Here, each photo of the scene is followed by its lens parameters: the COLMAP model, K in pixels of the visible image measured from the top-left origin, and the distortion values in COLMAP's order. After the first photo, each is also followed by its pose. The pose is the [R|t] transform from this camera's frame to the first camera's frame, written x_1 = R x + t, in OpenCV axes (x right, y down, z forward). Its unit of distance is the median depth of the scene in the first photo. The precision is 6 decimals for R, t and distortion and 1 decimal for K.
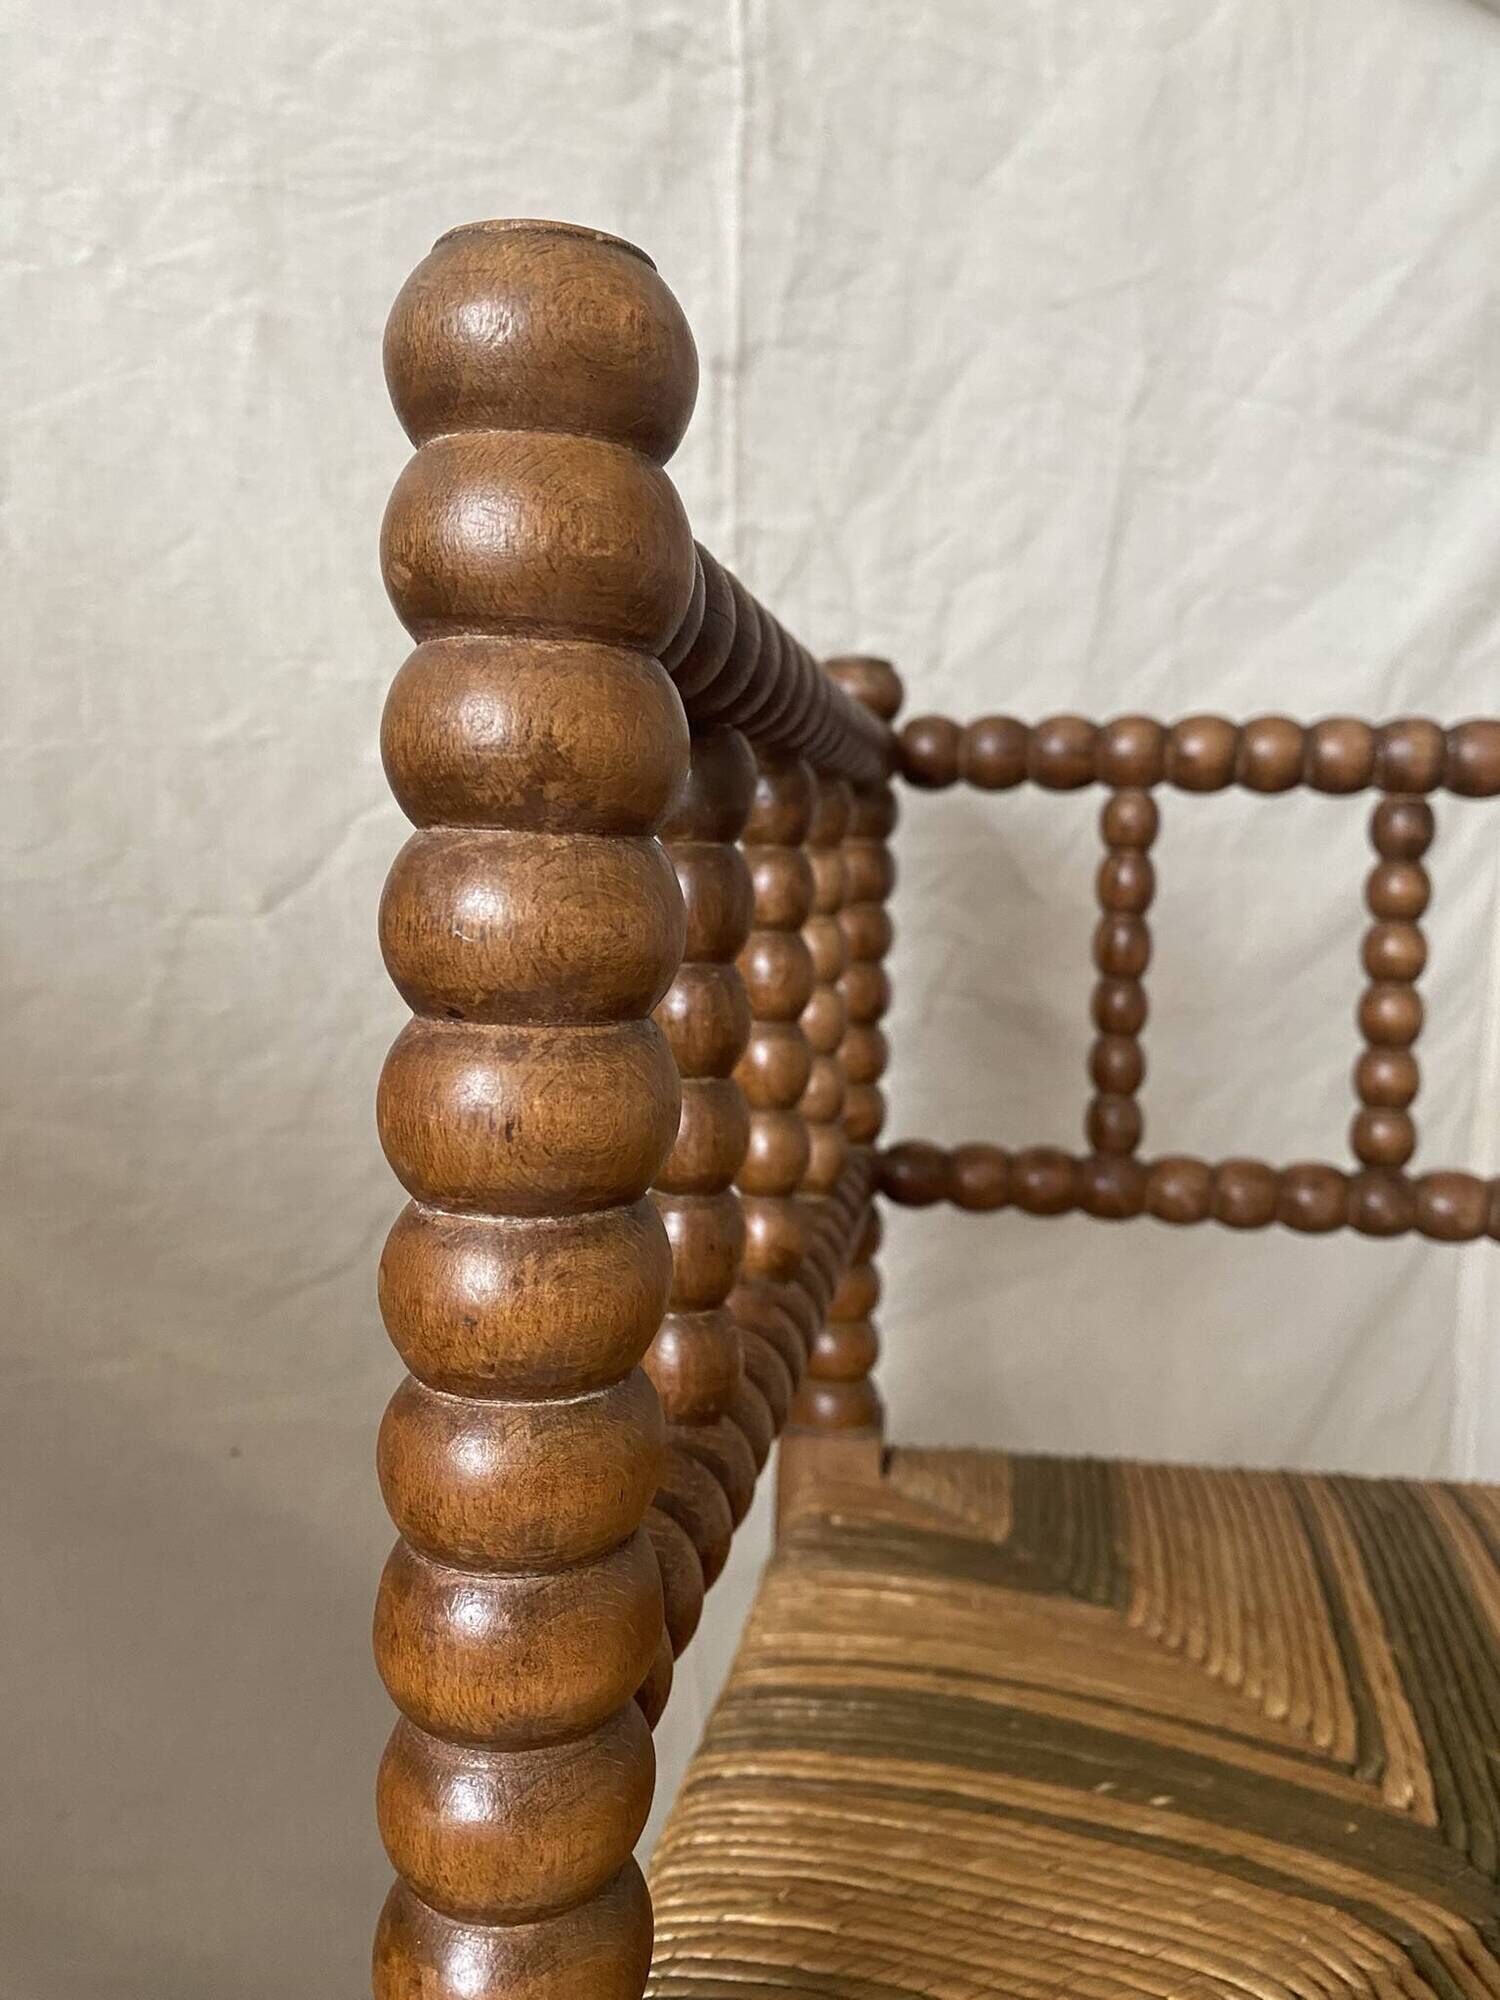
lens RADIAL K [[1532.5, 0, 784.6], [0, 1532.5, 990.8], [0, 0, 1]] dist [-0.006285, -0.004527]
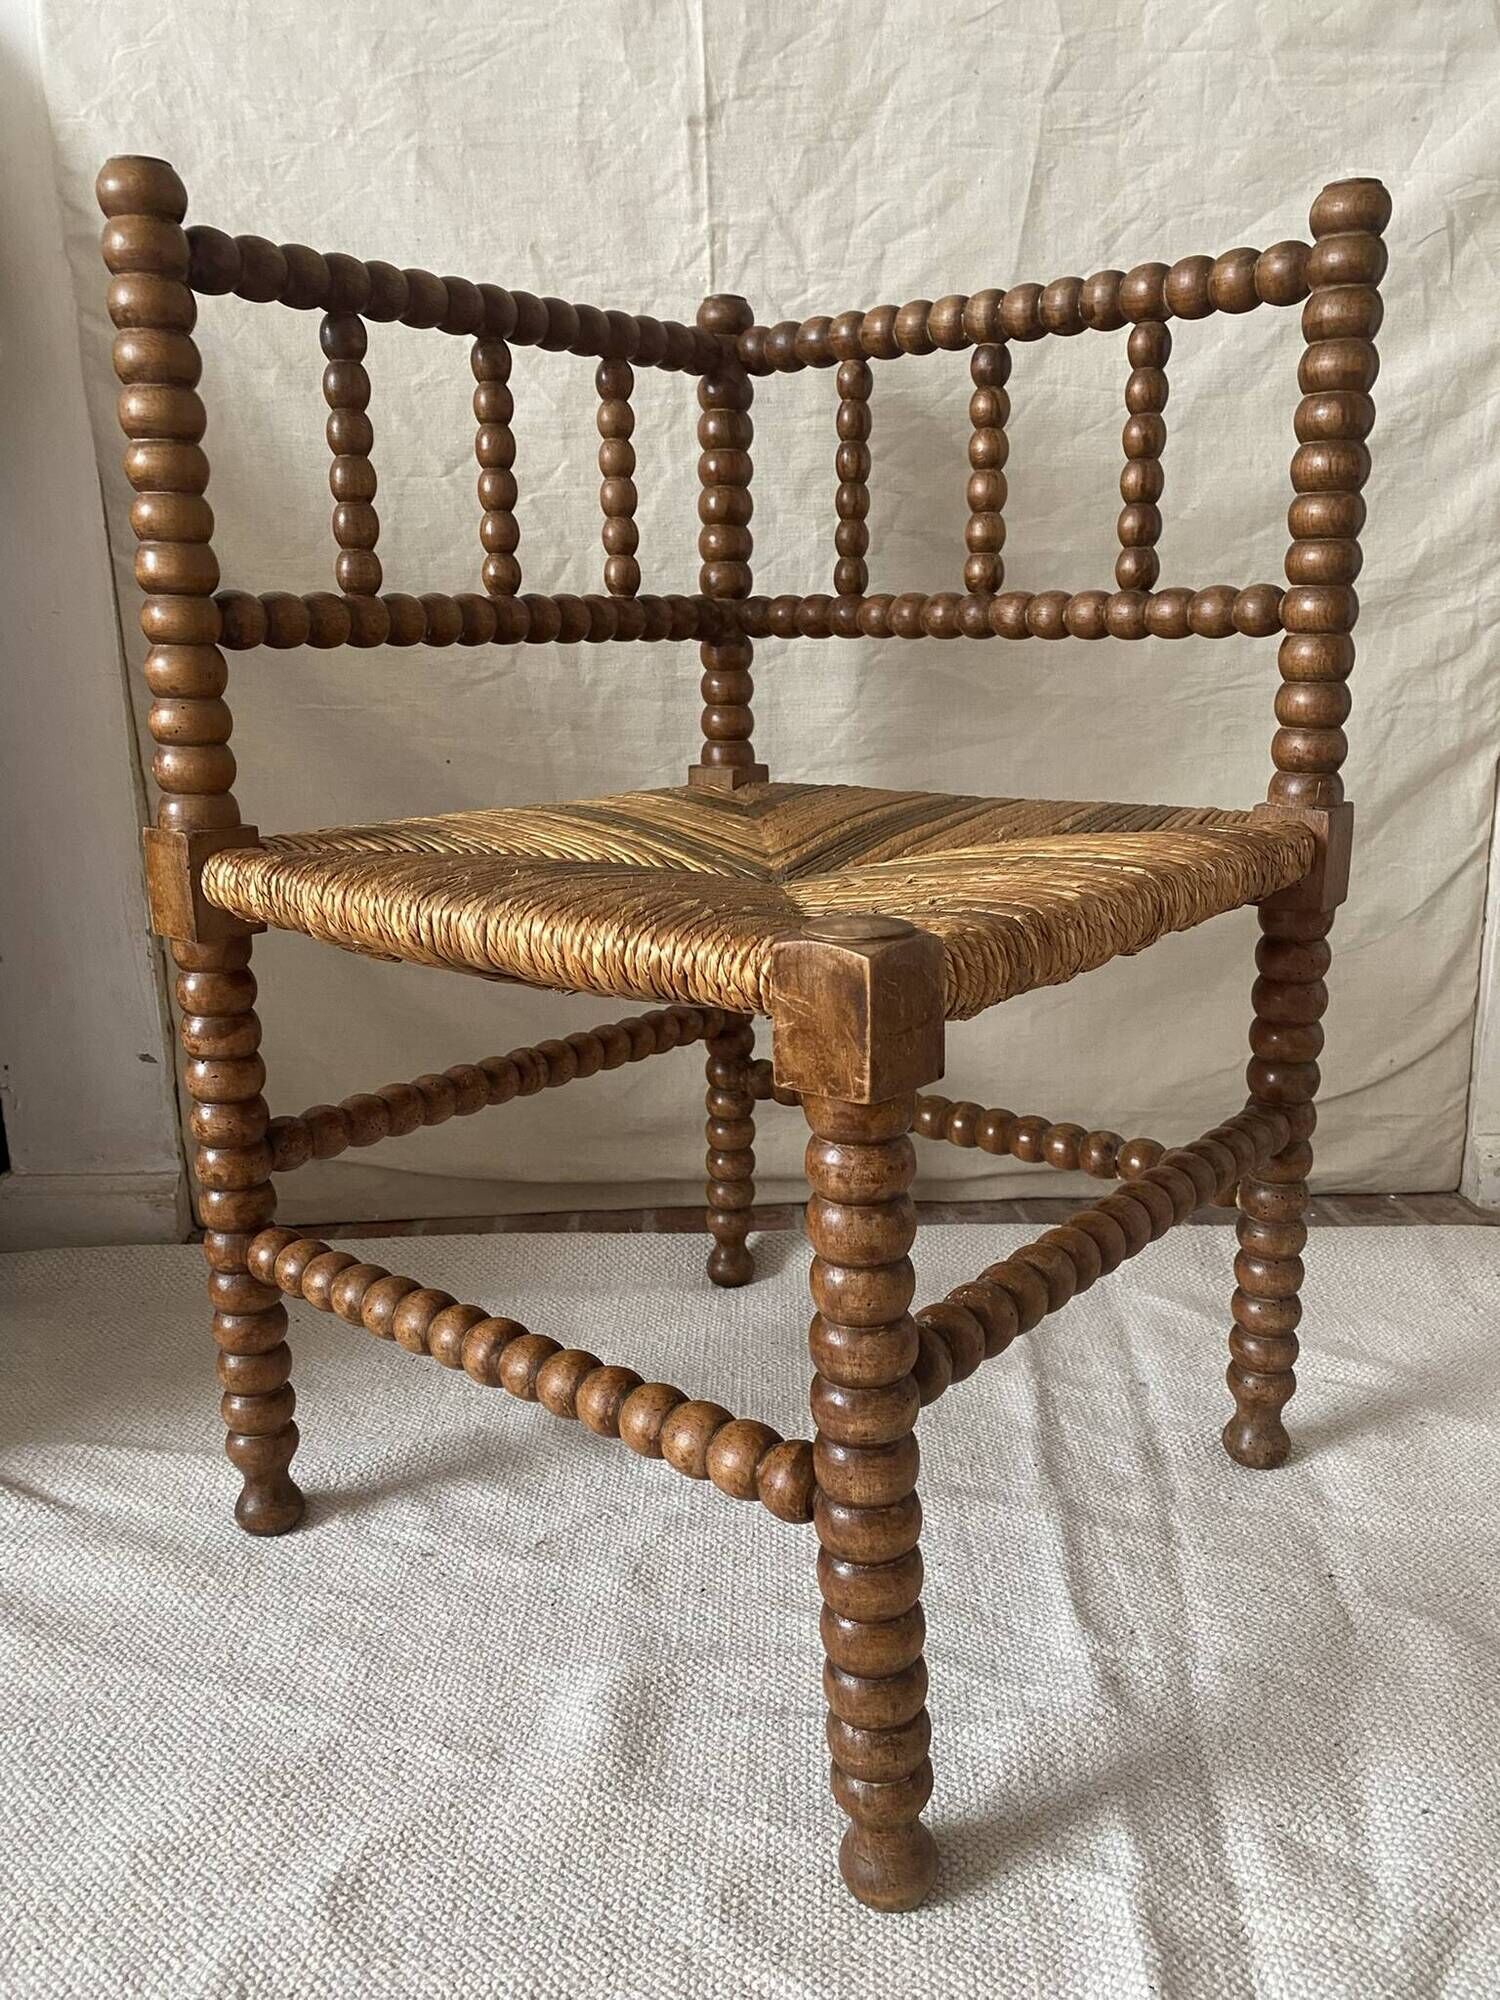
lens RADIAL K [[1481.2, 0, 765.7], [0, 1481.2, 1003.2], [0, 0, 1]] dist [0.007981, -0.004577]
pose [[0.861407, 0.102631, -0.497438, 0.916004], [-0.022476, 0.986115, 0.164534, 0.262028], [0.507418, -0.130550, 0.851753, -0.442561]]
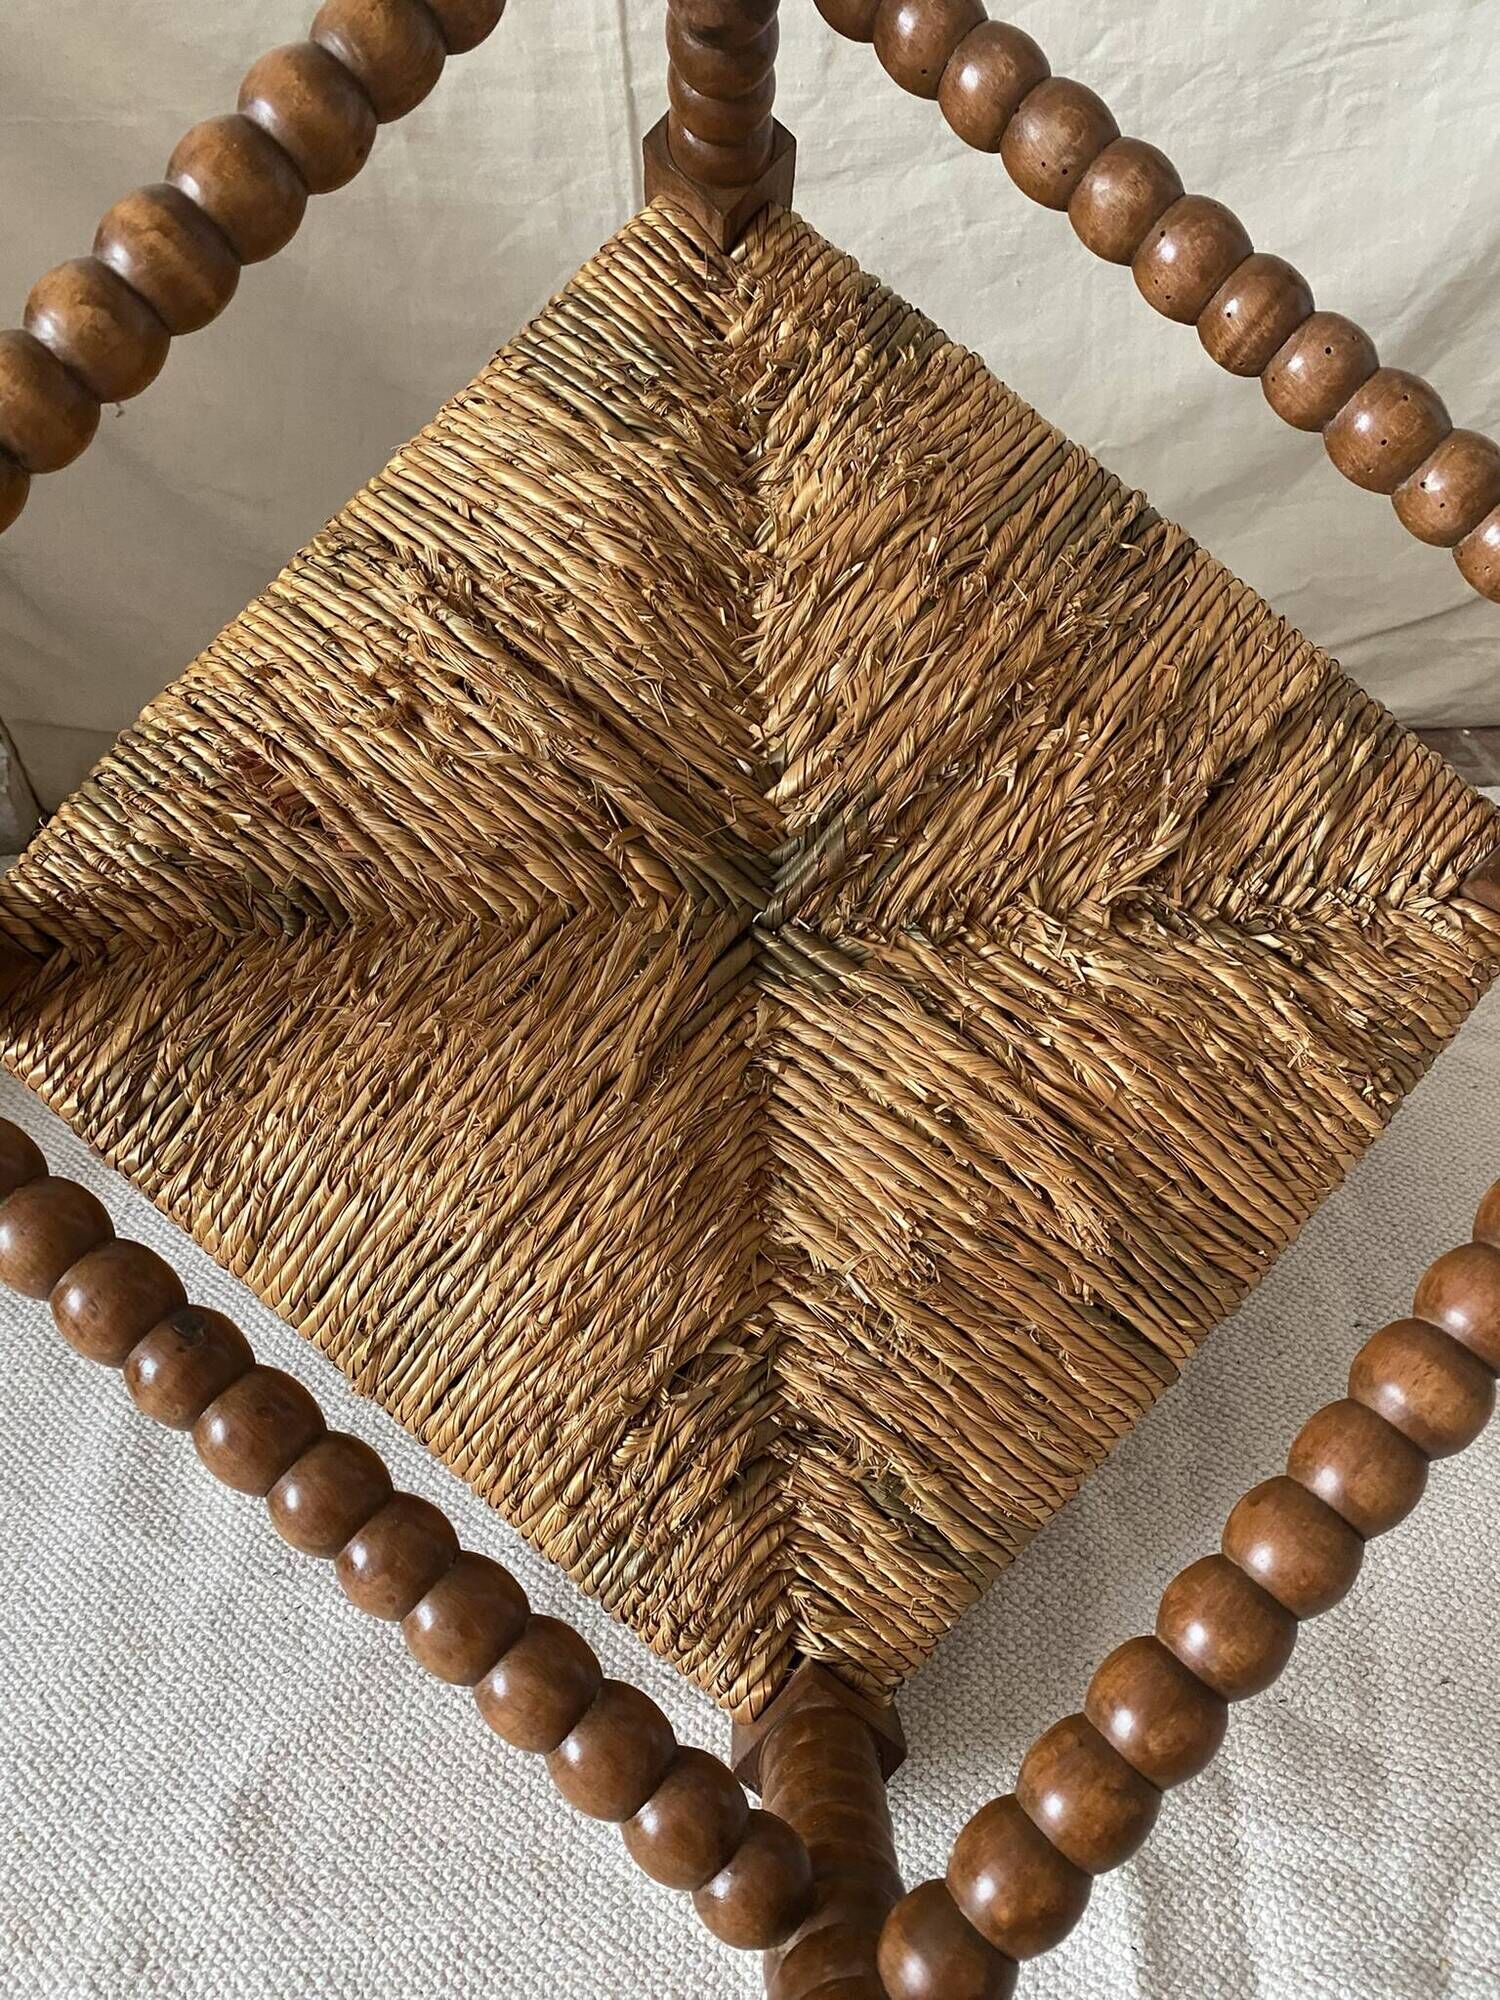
lens RADIAL K [[1494.1, 0, 741.6], [0, 1494.1, 991.2], [0, 0, 1]] dist [0.005249, -0.005790]
pose [[0.870176, 0.285561, -0.401557, 0.735114], [-0.004918, 0.819939, 0.572429, 0.099509], [0.492716, -0.496139, 0.714896, -0.095137]]
